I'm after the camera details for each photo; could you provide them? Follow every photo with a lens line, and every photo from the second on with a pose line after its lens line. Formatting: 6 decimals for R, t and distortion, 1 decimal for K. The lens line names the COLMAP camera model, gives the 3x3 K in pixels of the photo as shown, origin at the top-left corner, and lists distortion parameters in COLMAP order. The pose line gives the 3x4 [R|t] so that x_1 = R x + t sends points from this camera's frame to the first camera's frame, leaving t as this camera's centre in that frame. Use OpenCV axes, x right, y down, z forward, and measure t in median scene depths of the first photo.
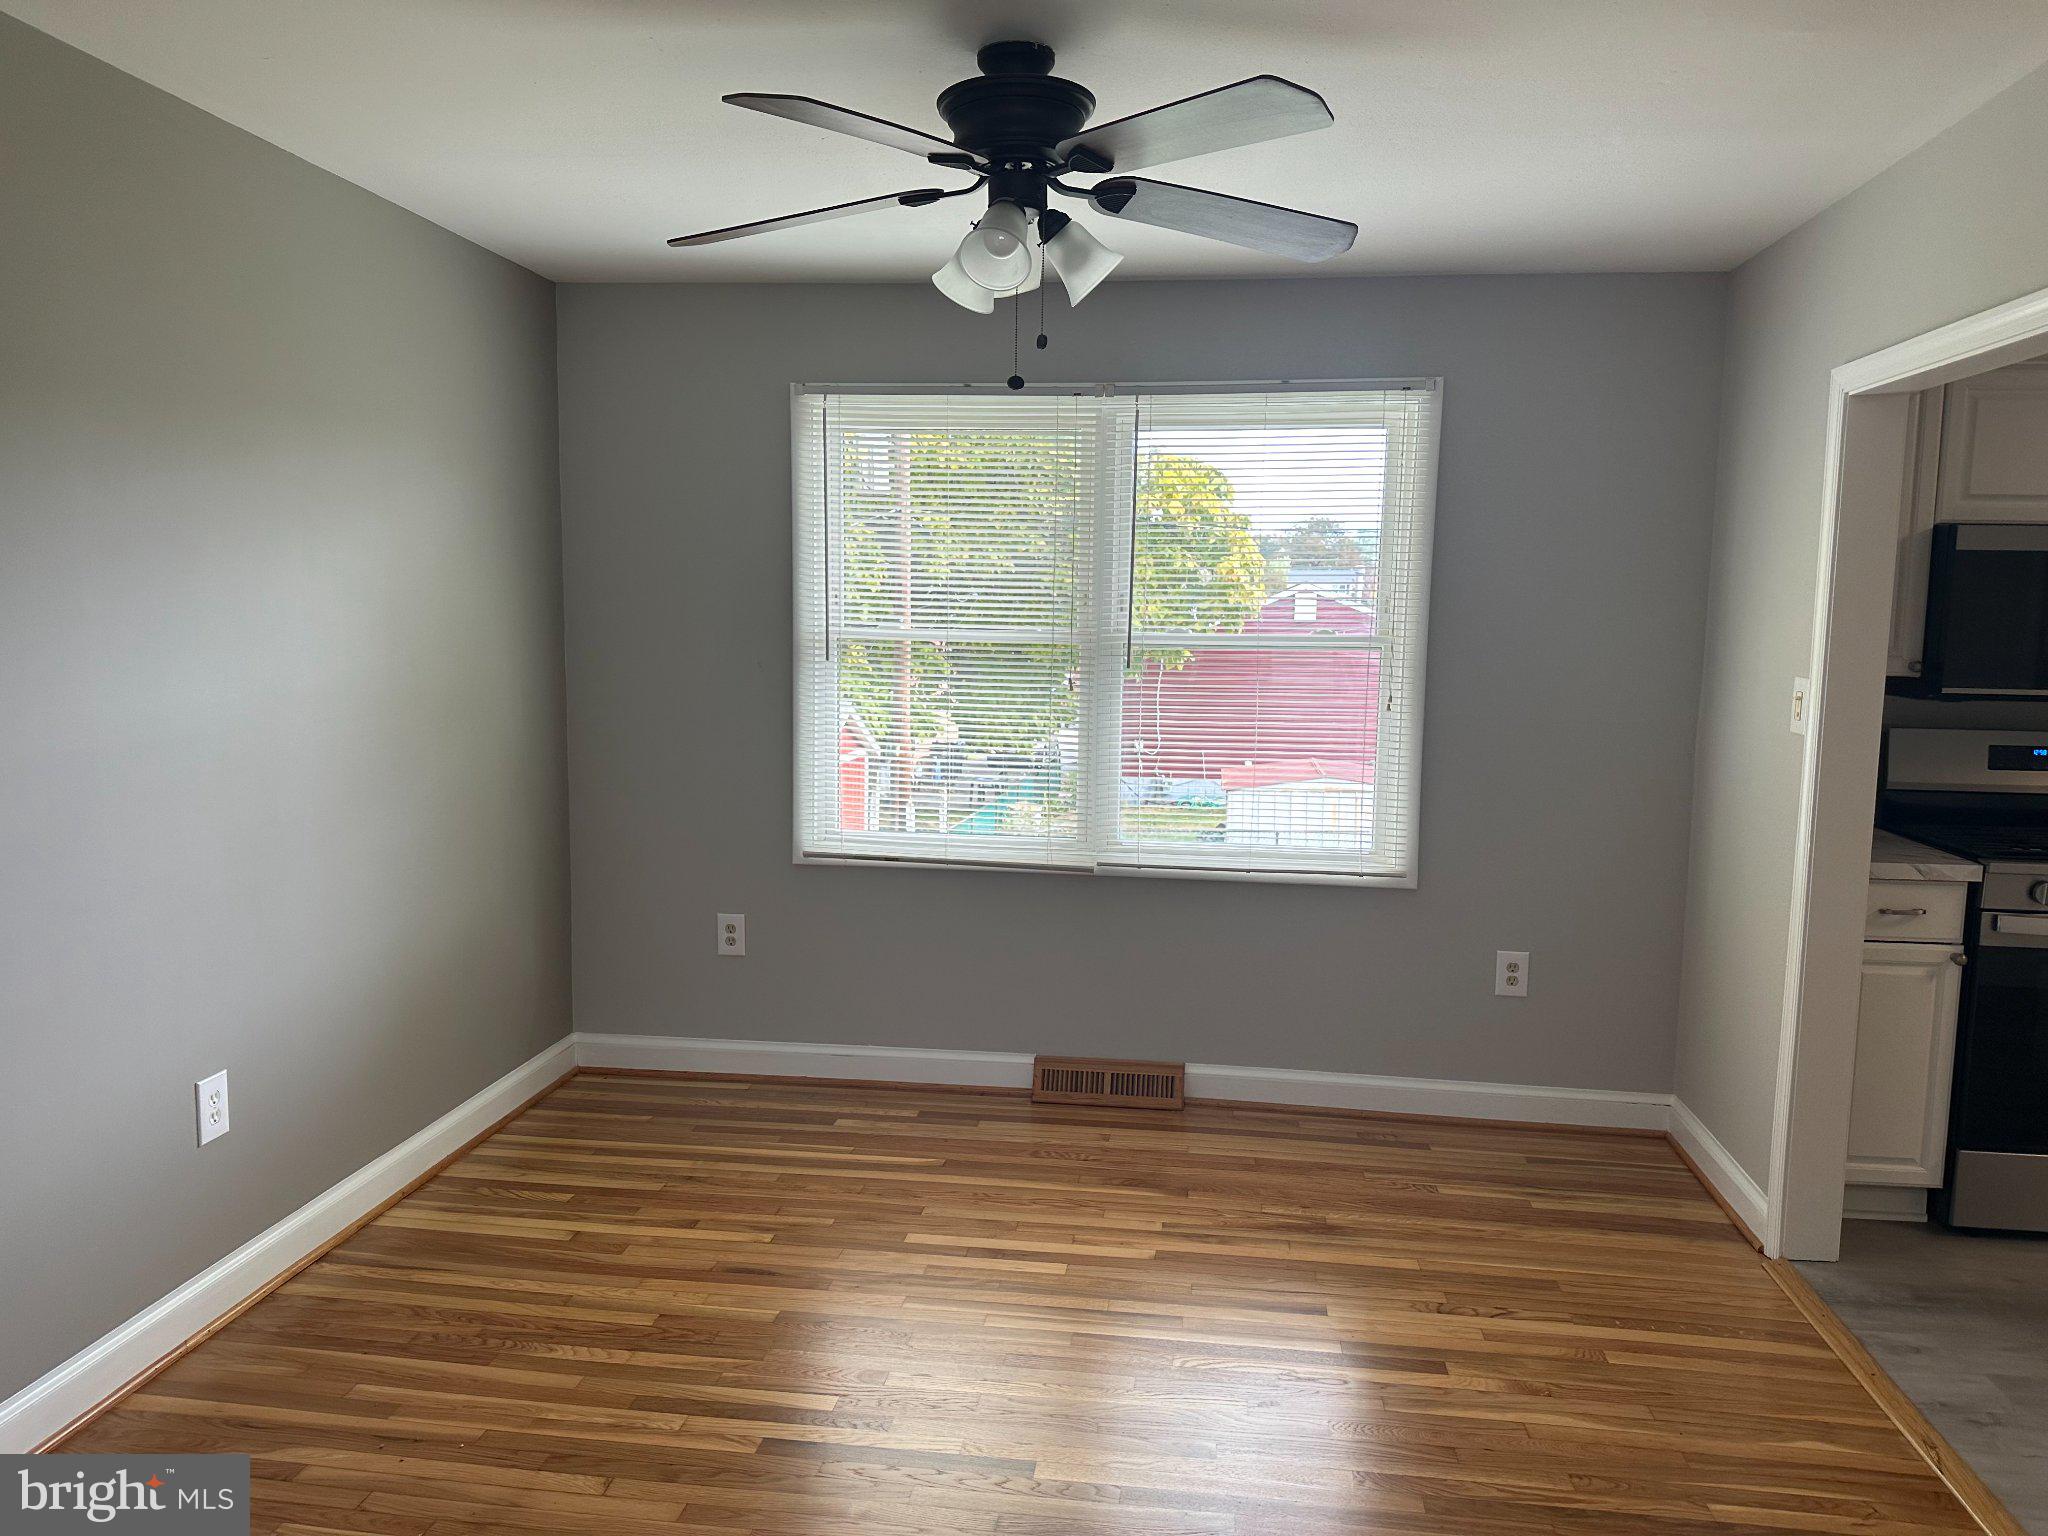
lens RADIAL K [[1448.3, 0, 1026.1], [0, 1448.3, 764.1], [0, 0, 1]] dist [0.056201, -0.066267]
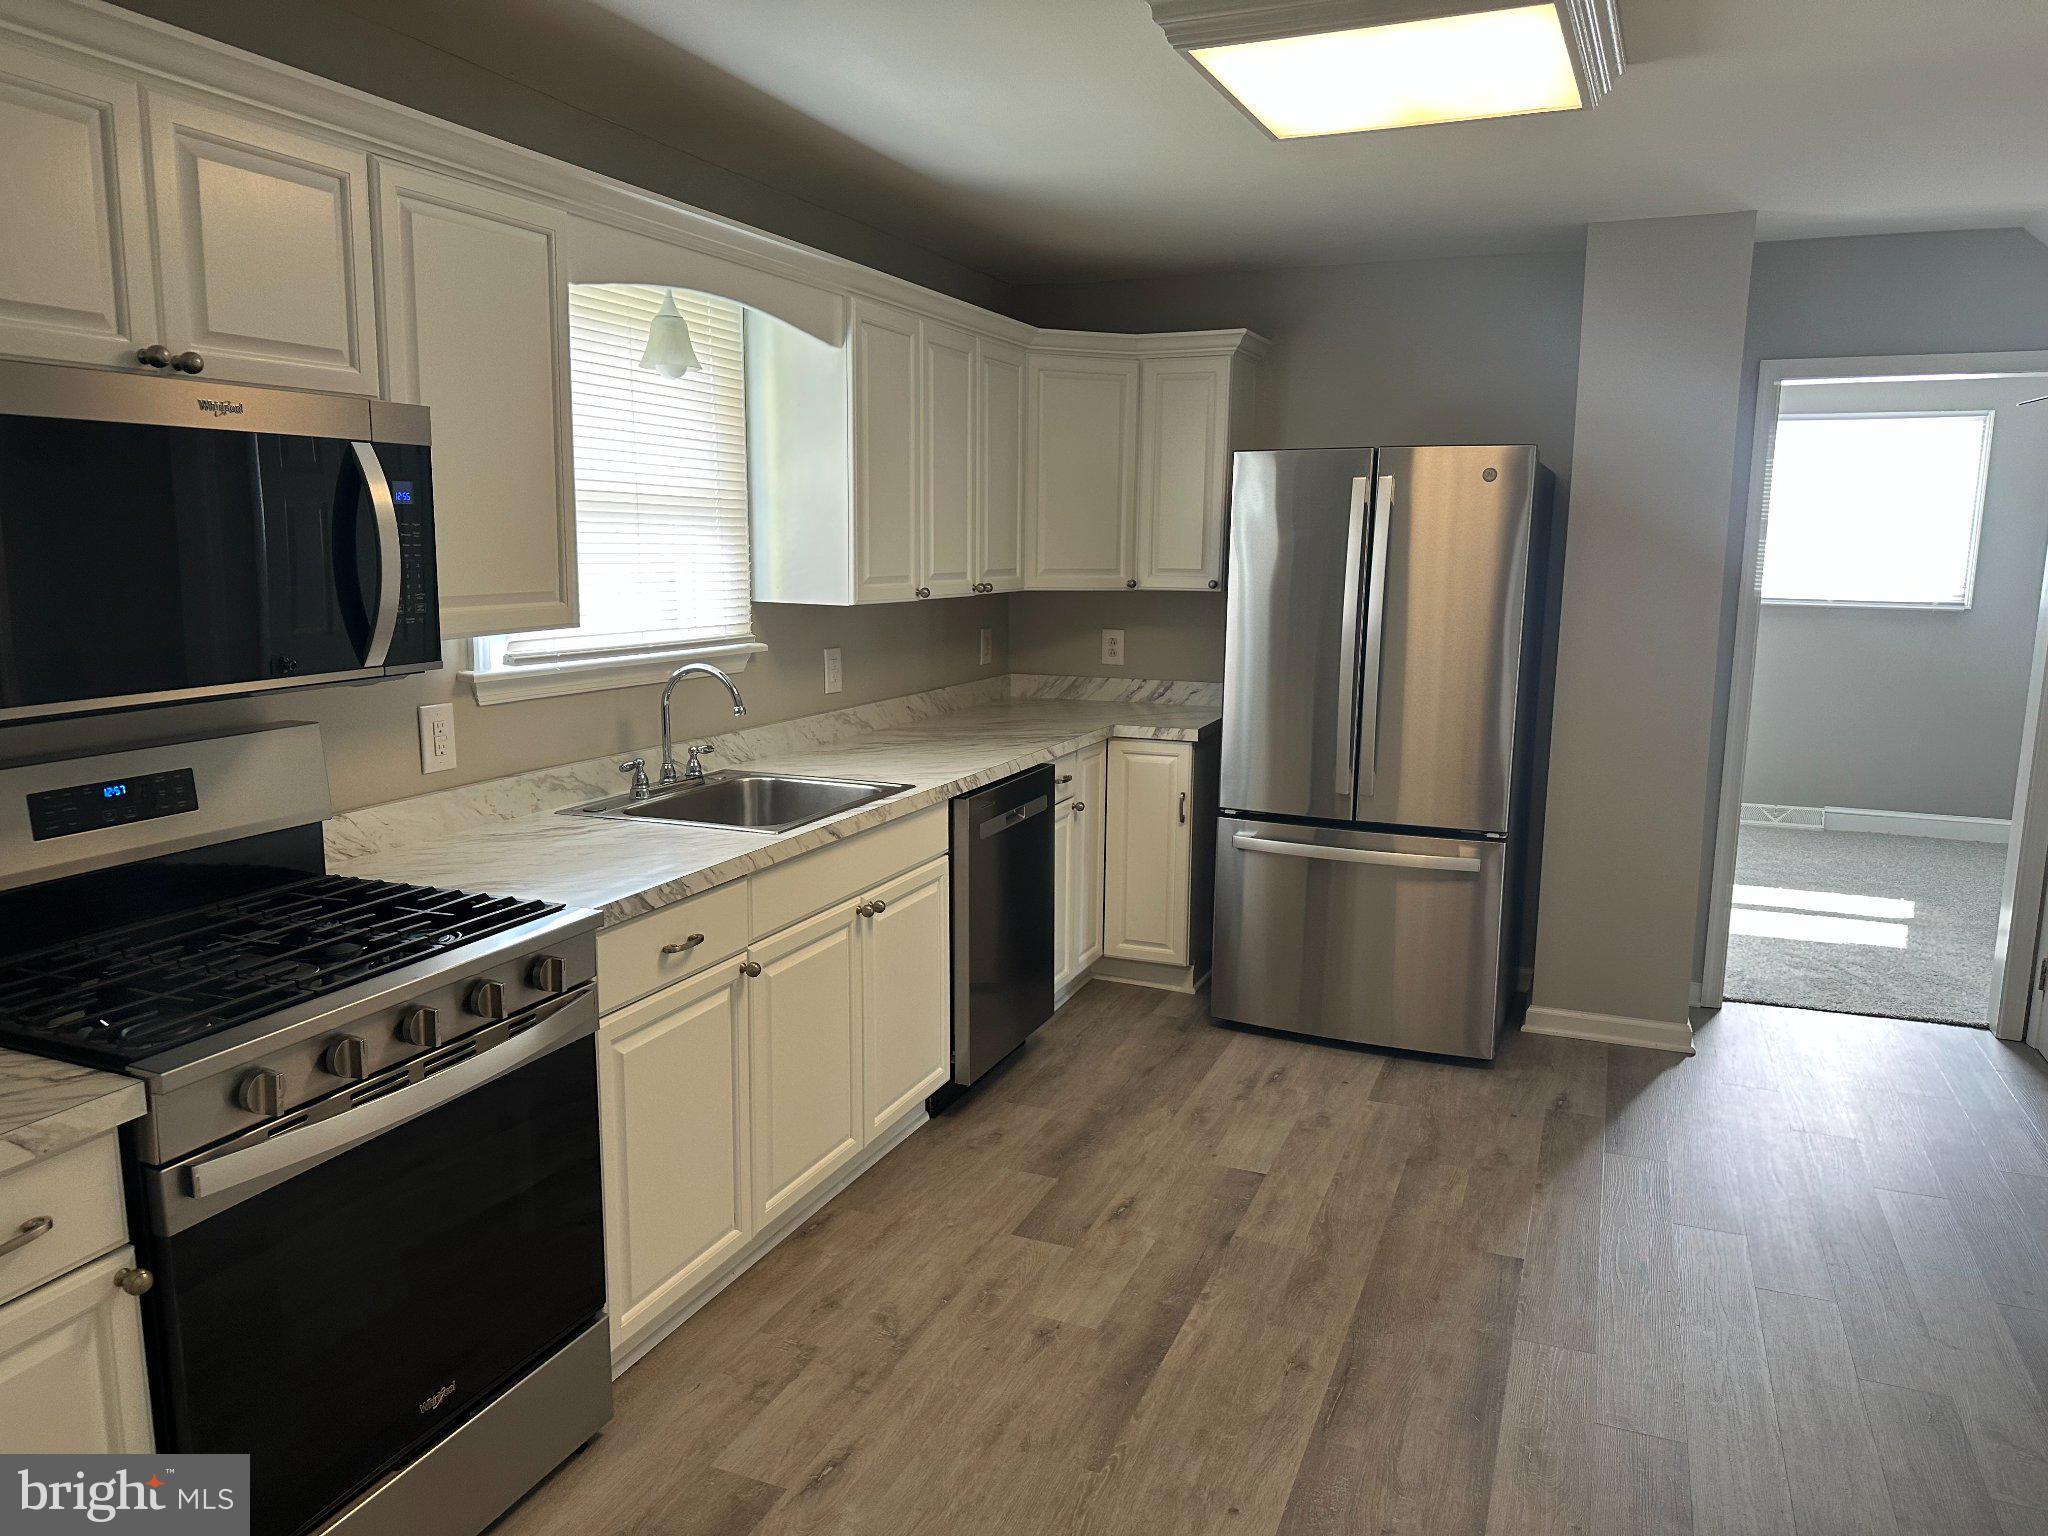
lens RADIAL K [[1448.3, 0, 1024.4], [0, 1448.3, 776.6], [0, 0, 1]] dist [0.056201, -0.066267]
pose [[0.256684, -0.173320, 0.950828, 0.285080], [0.098137, 0.983378, 0.152761, -0.071898], [-0.961500, 0.054101, 0.269426, 0.581477]]
